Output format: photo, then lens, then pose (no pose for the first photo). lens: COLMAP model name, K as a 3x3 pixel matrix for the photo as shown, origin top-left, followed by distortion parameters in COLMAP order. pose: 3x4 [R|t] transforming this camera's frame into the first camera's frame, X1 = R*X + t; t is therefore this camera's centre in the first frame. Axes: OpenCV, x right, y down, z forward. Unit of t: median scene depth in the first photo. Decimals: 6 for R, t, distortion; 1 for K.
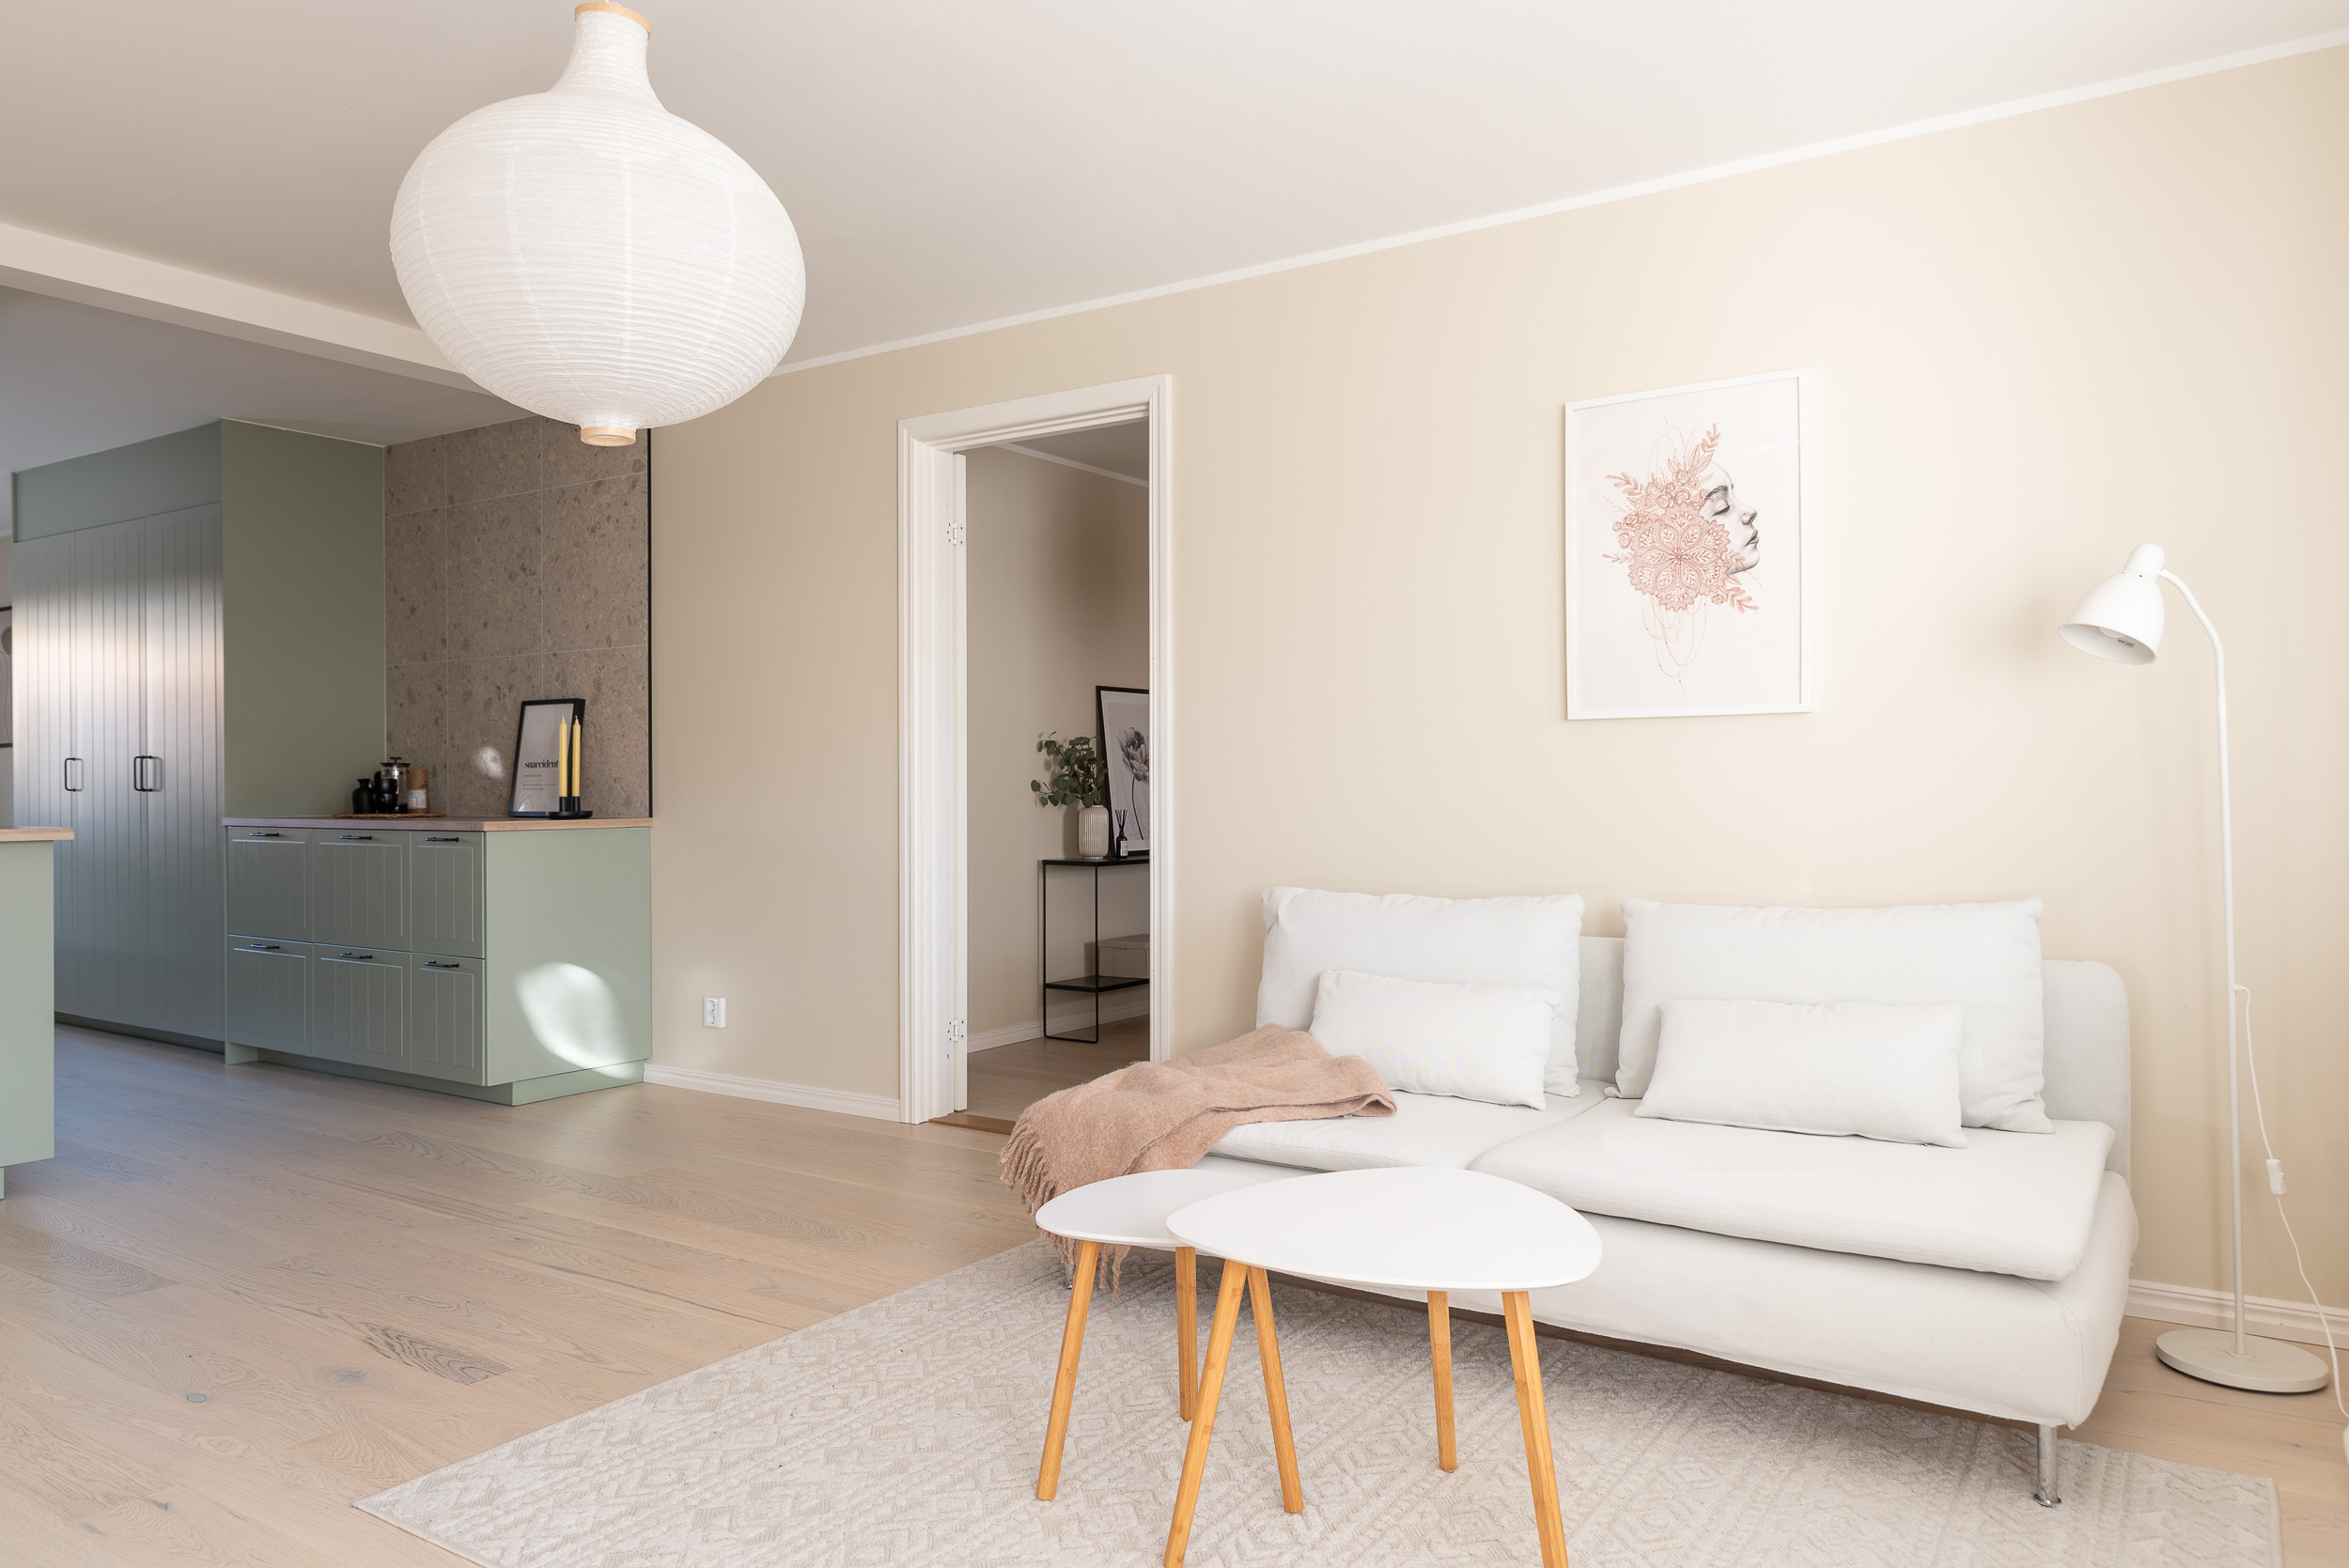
lens RADIAL K [[1620.3, 0, 1171.4], [0, 1620.3, 777.6], [0, 0, 1]] dist [0.017465, 0.000221]
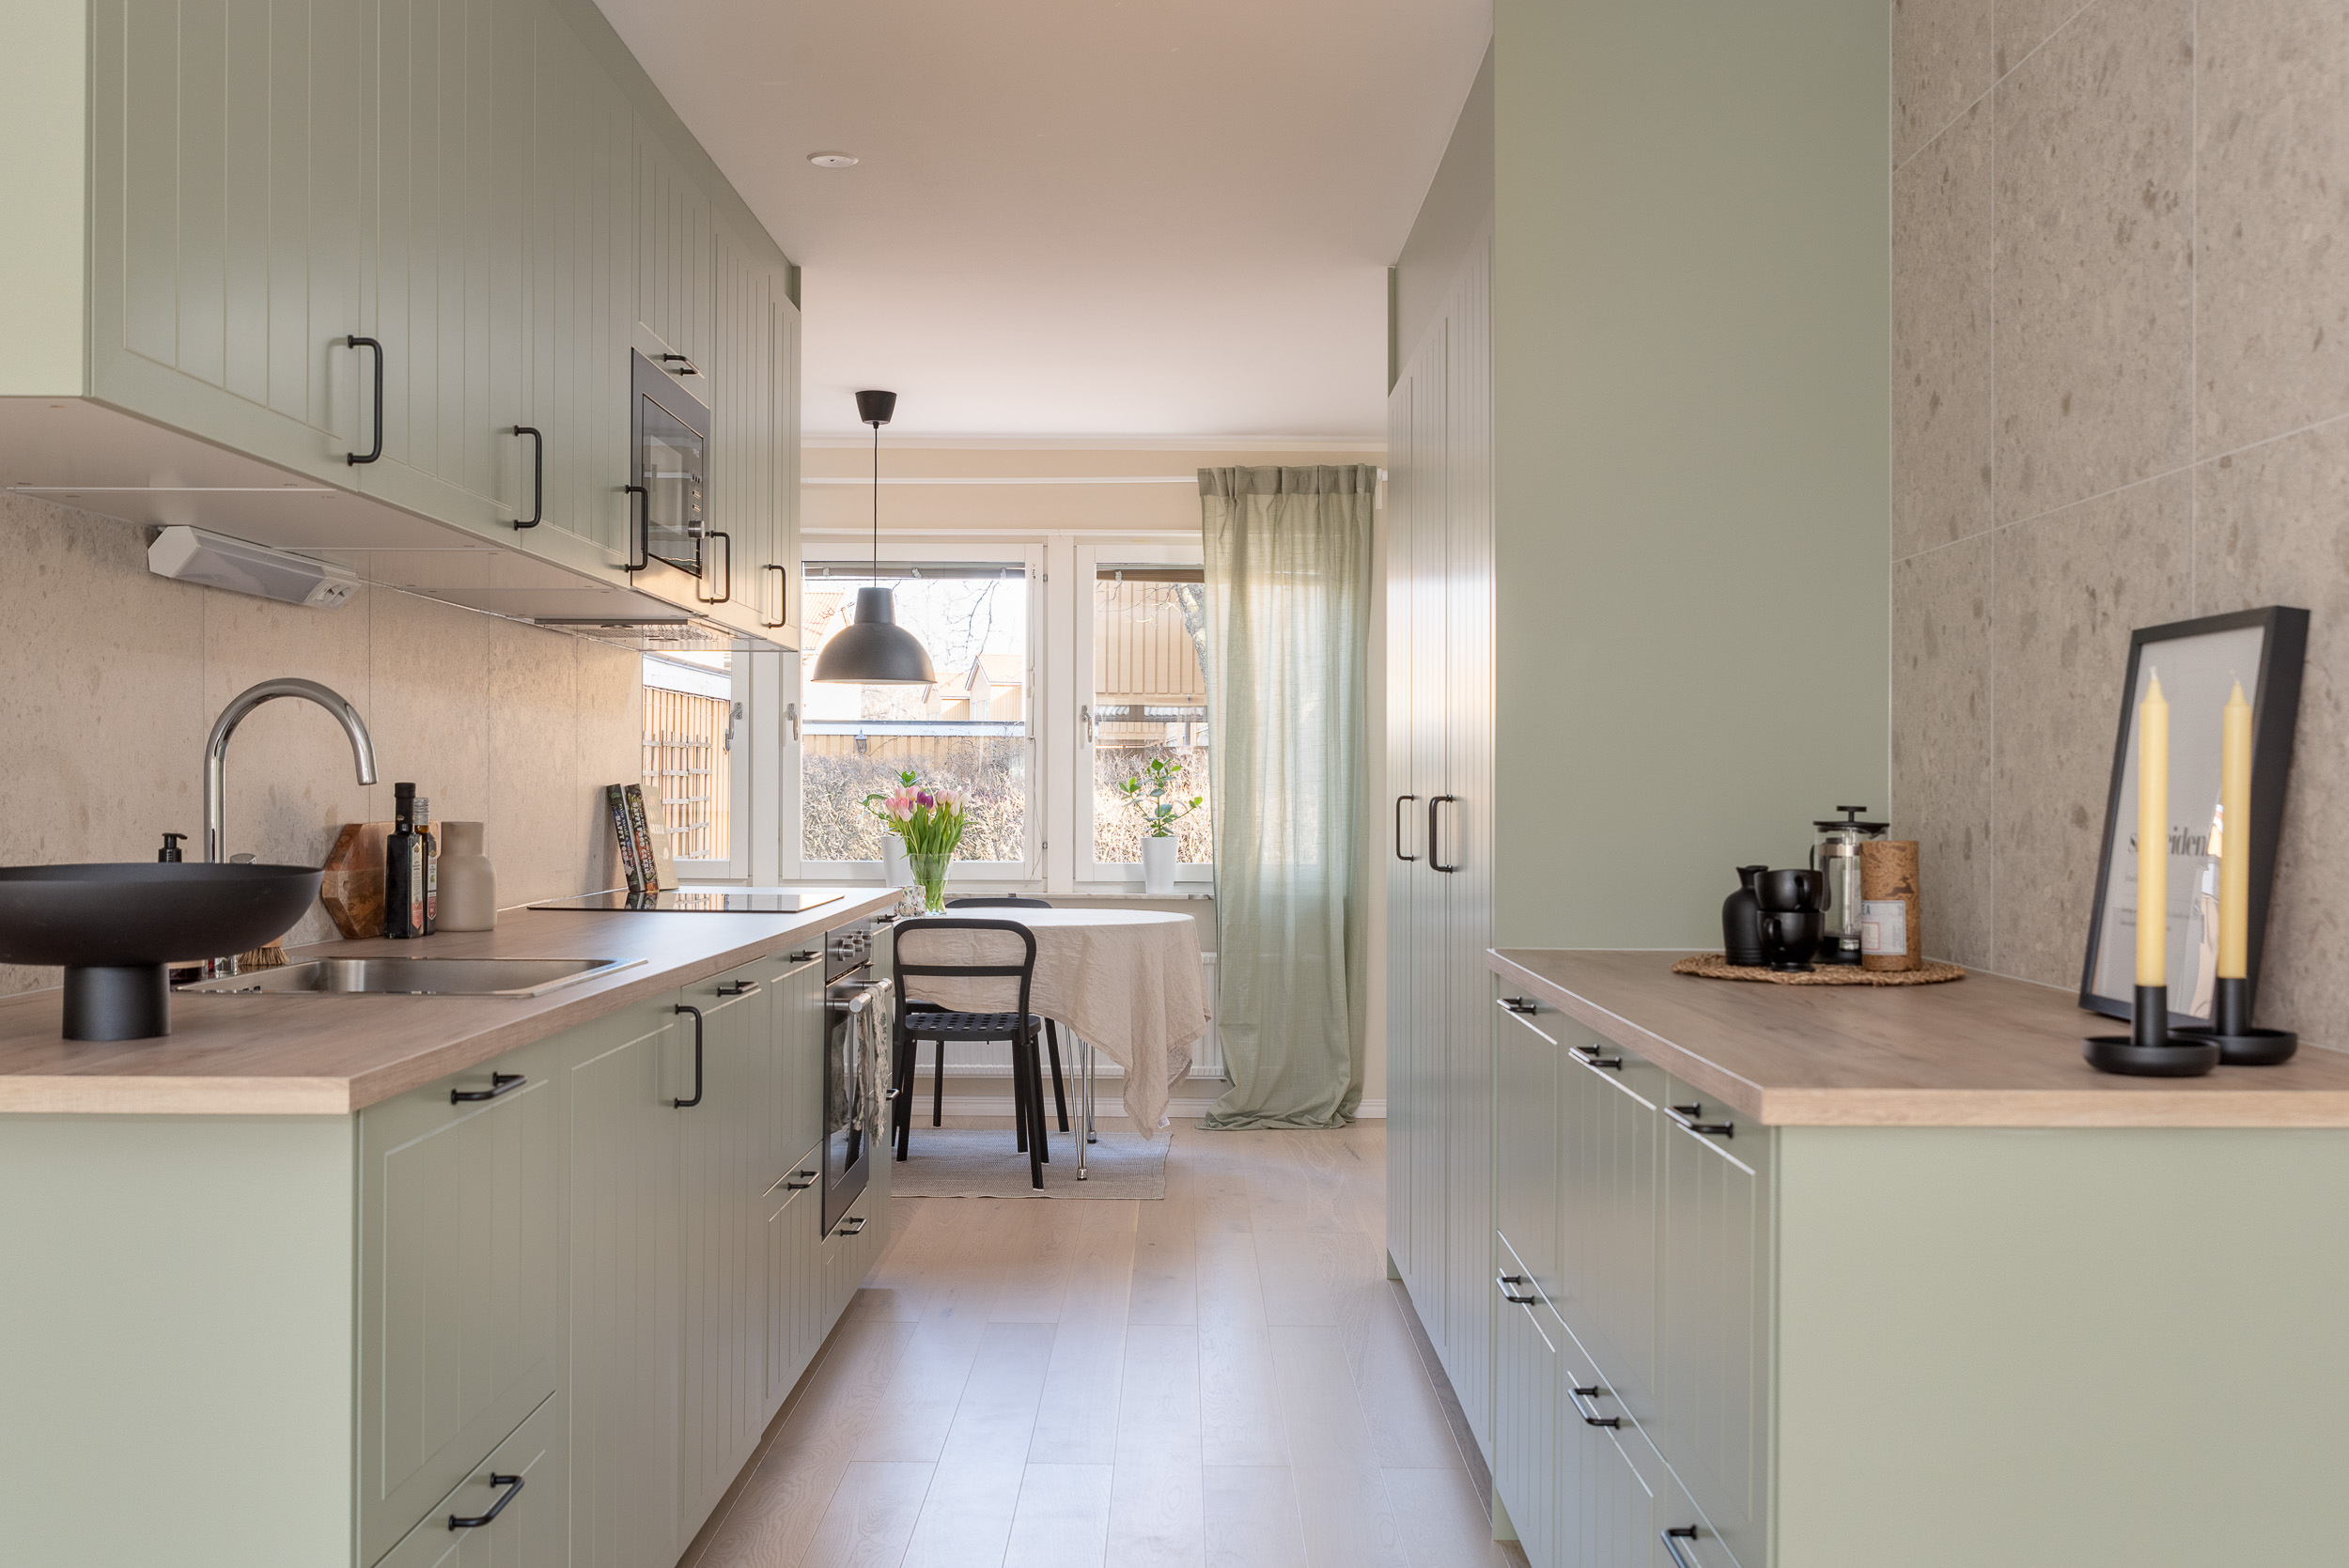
lens RADIAL K [[2195.5, 0, 1178.9], [0, 2195.5, 787.8], [0, 0, 1]] dist [-0.002591, 0.007285]
pose [[0.545040, 0.004363, -0.838399, -0.151707], [-0.000843, 0.999989, 0.004656, -0.019198], [0.838409, -0.001831, 0.545038, 0.622472]]
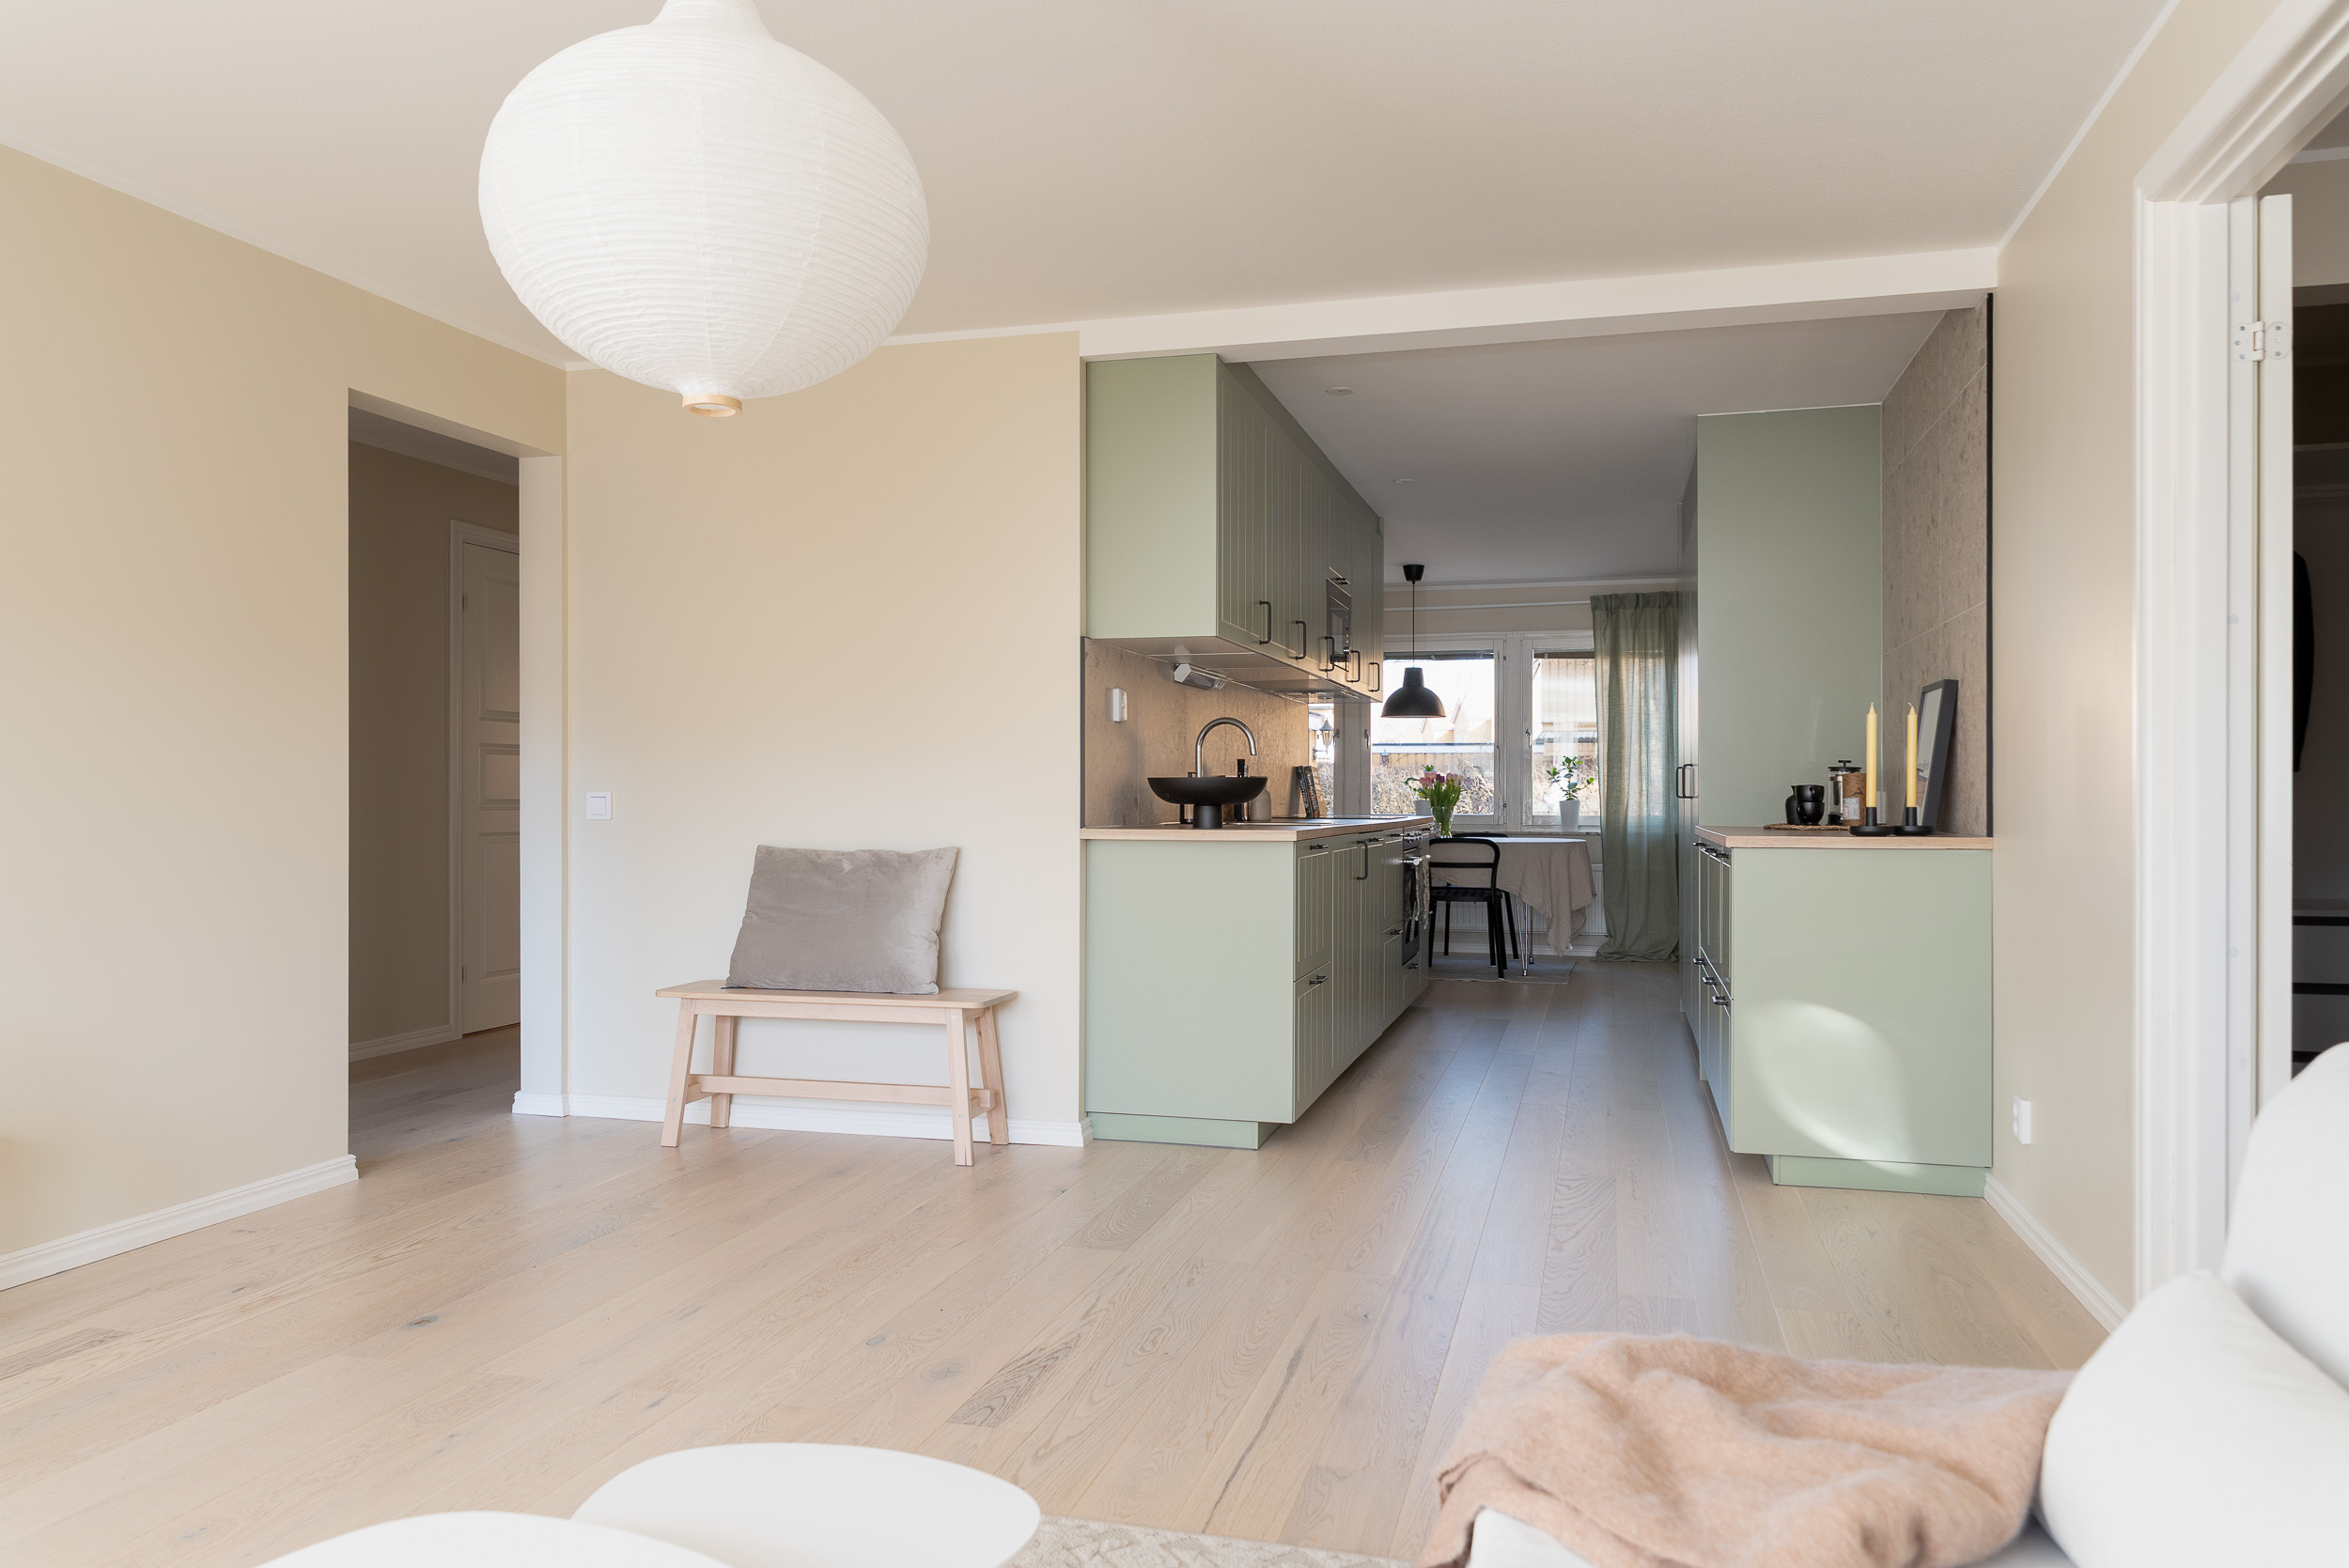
lens RADIAL K [[1620.3, 0, 1171.4], [0, 1620.3, 777.6], [0, 0, 1]] dist [0.017465, 0.000221]
pose [[0.304848, -0.008170, -0.952366, 0.246834], [0.003134, 0.999966, -0.007576, 0.002199], [0.952396, -0.000675, 0.304863, 0.402214]]
